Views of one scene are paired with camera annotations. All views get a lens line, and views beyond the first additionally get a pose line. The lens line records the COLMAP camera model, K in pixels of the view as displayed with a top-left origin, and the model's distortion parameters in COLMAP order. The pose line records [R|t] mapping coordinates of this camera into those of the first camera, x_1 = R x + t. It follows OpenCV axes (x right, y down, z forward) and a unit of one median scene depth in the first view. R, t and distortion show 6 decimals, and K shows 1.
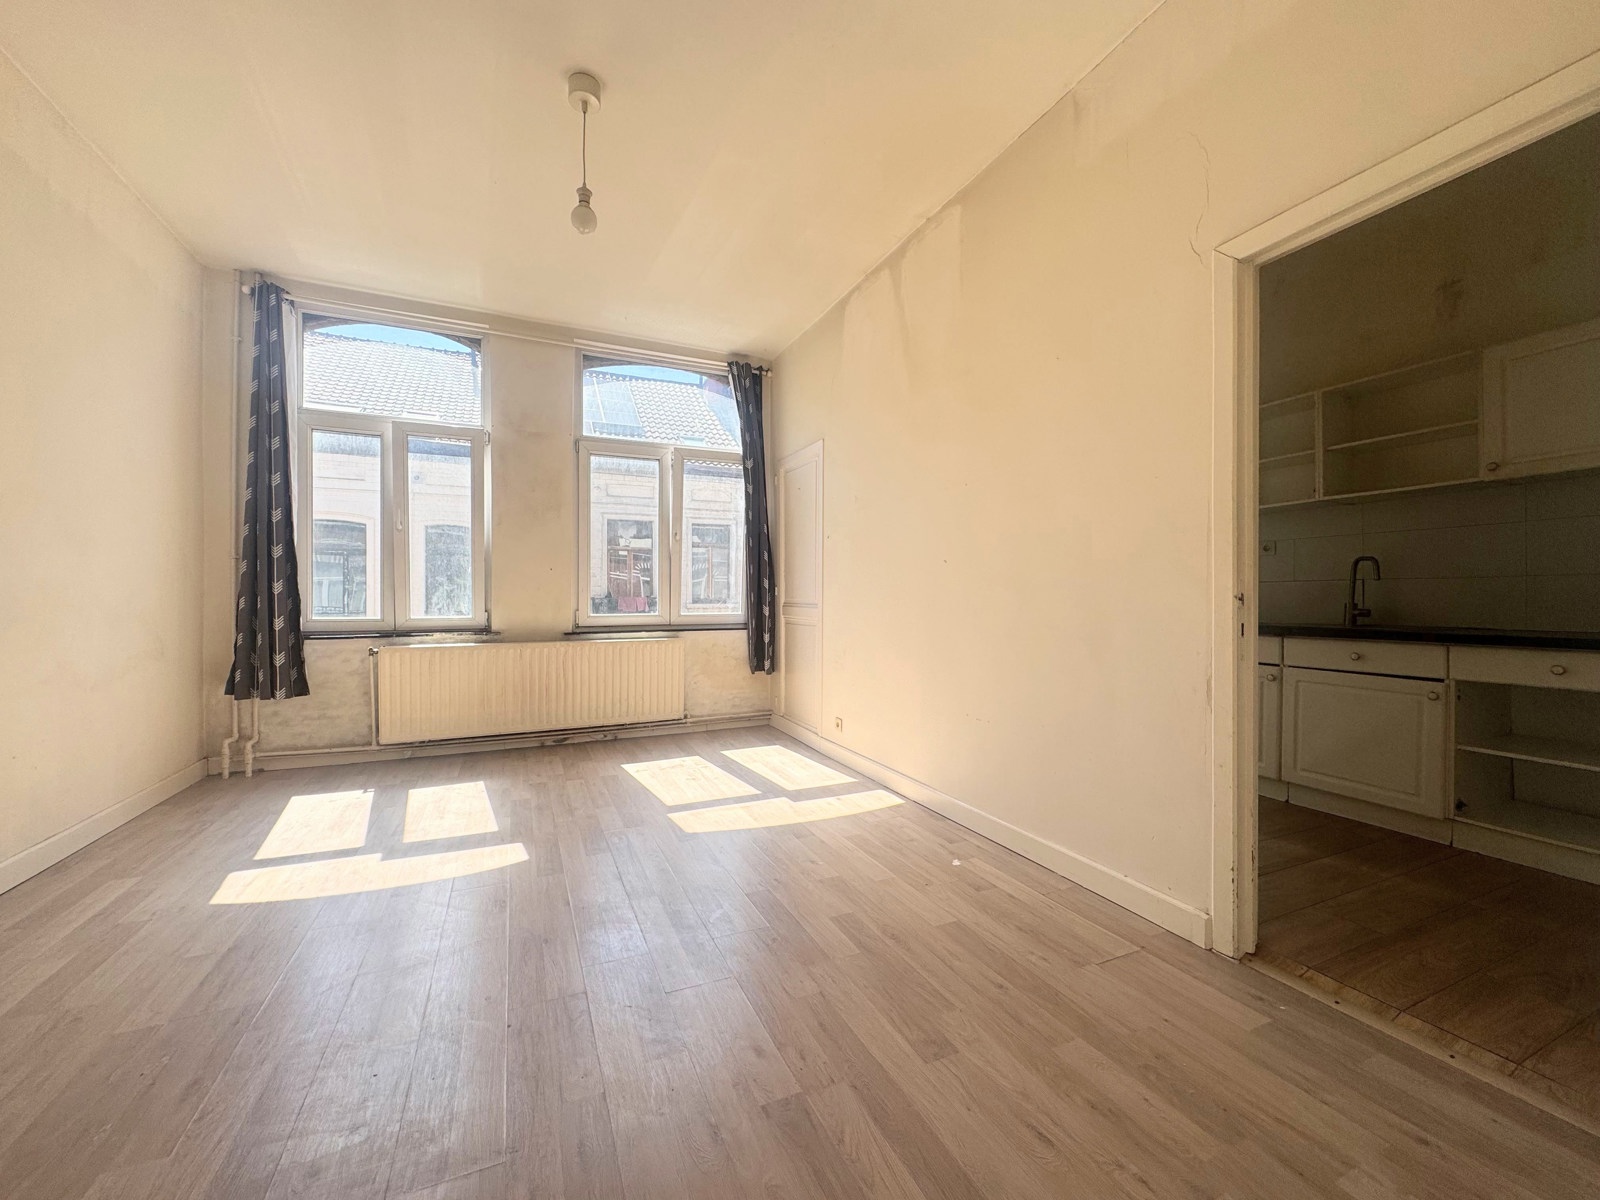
lens RADIAL K [[640.2, 0, 802.5], [0, 640.2, 601.2], [0, 0, 1]] dist [-0.000836, 0.000144]
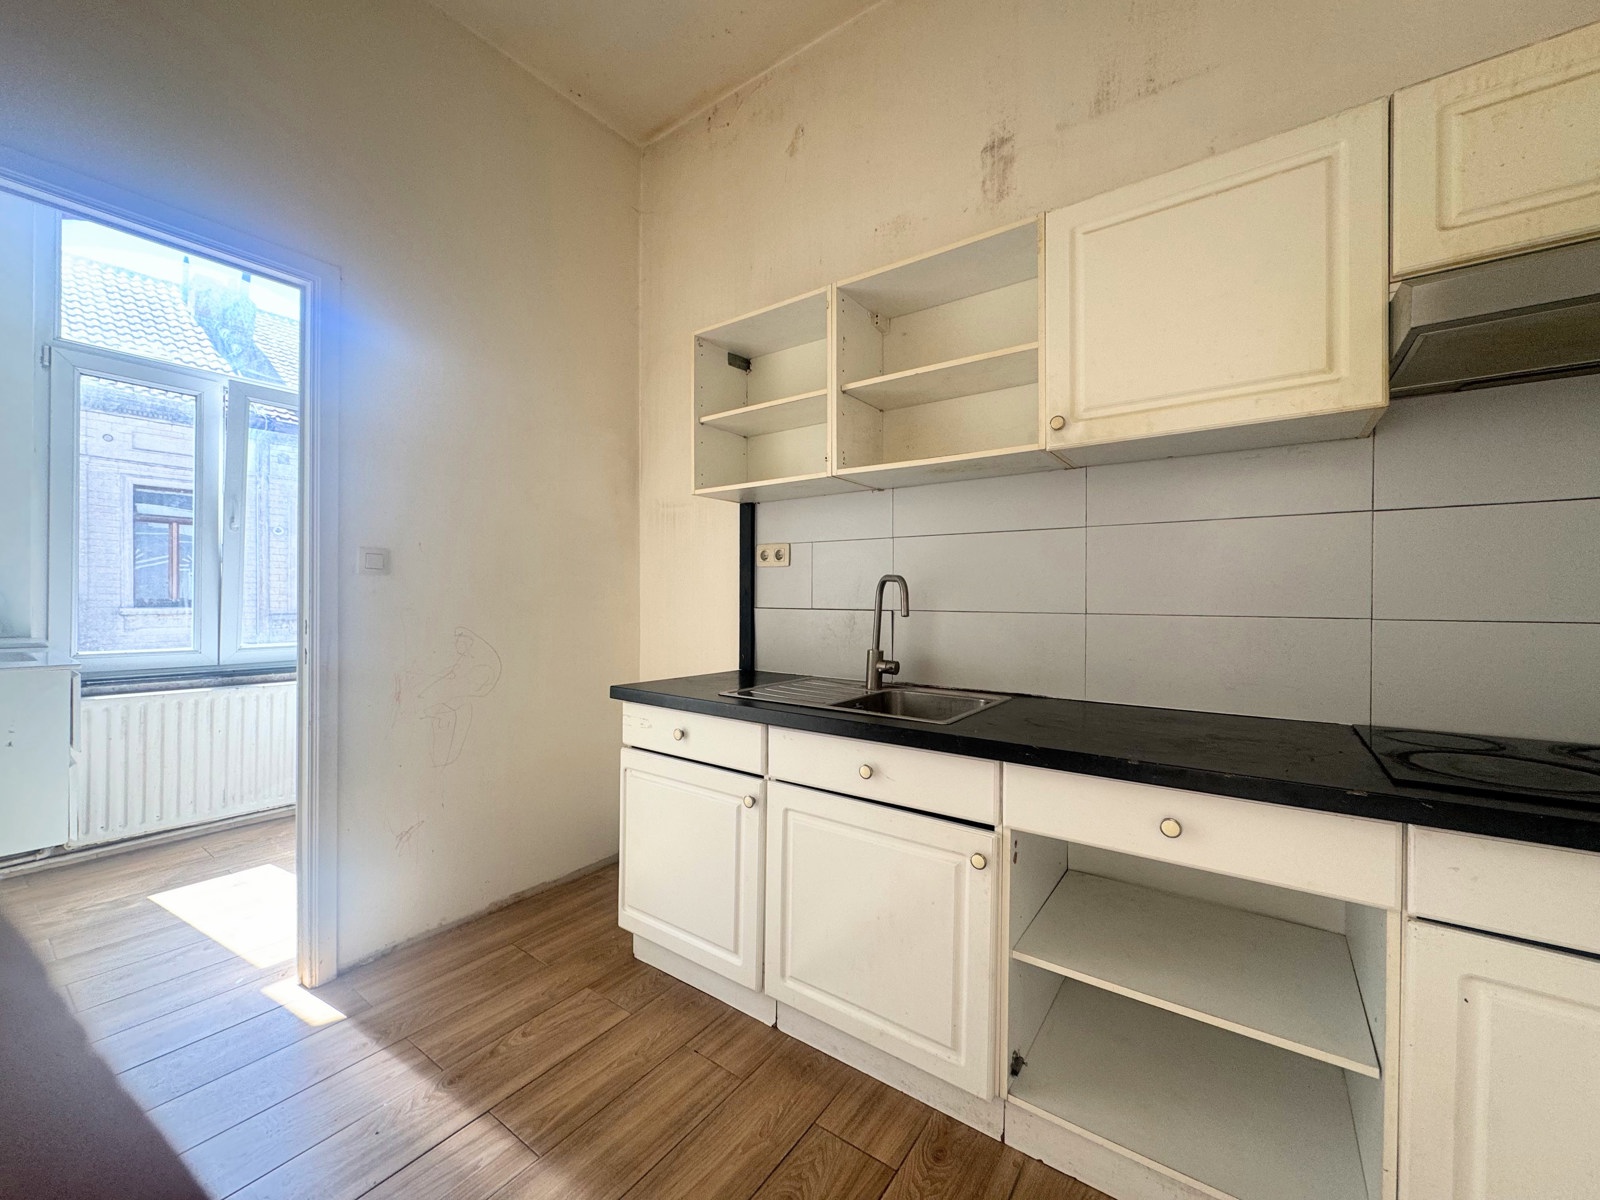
lens RADIAL K [[640.2, 0, 798.2], [0, 640.2, 597.3], [0, 0, 1]] dist [-0.000836, 0.000144]
pose [[0.869228, 0.004166, 0.494395, 0.527141], [-0.004409, 0.999990, -0.000674, -0.049227], [-0.494392, -0.001594, 0.869237, 0.544688]]
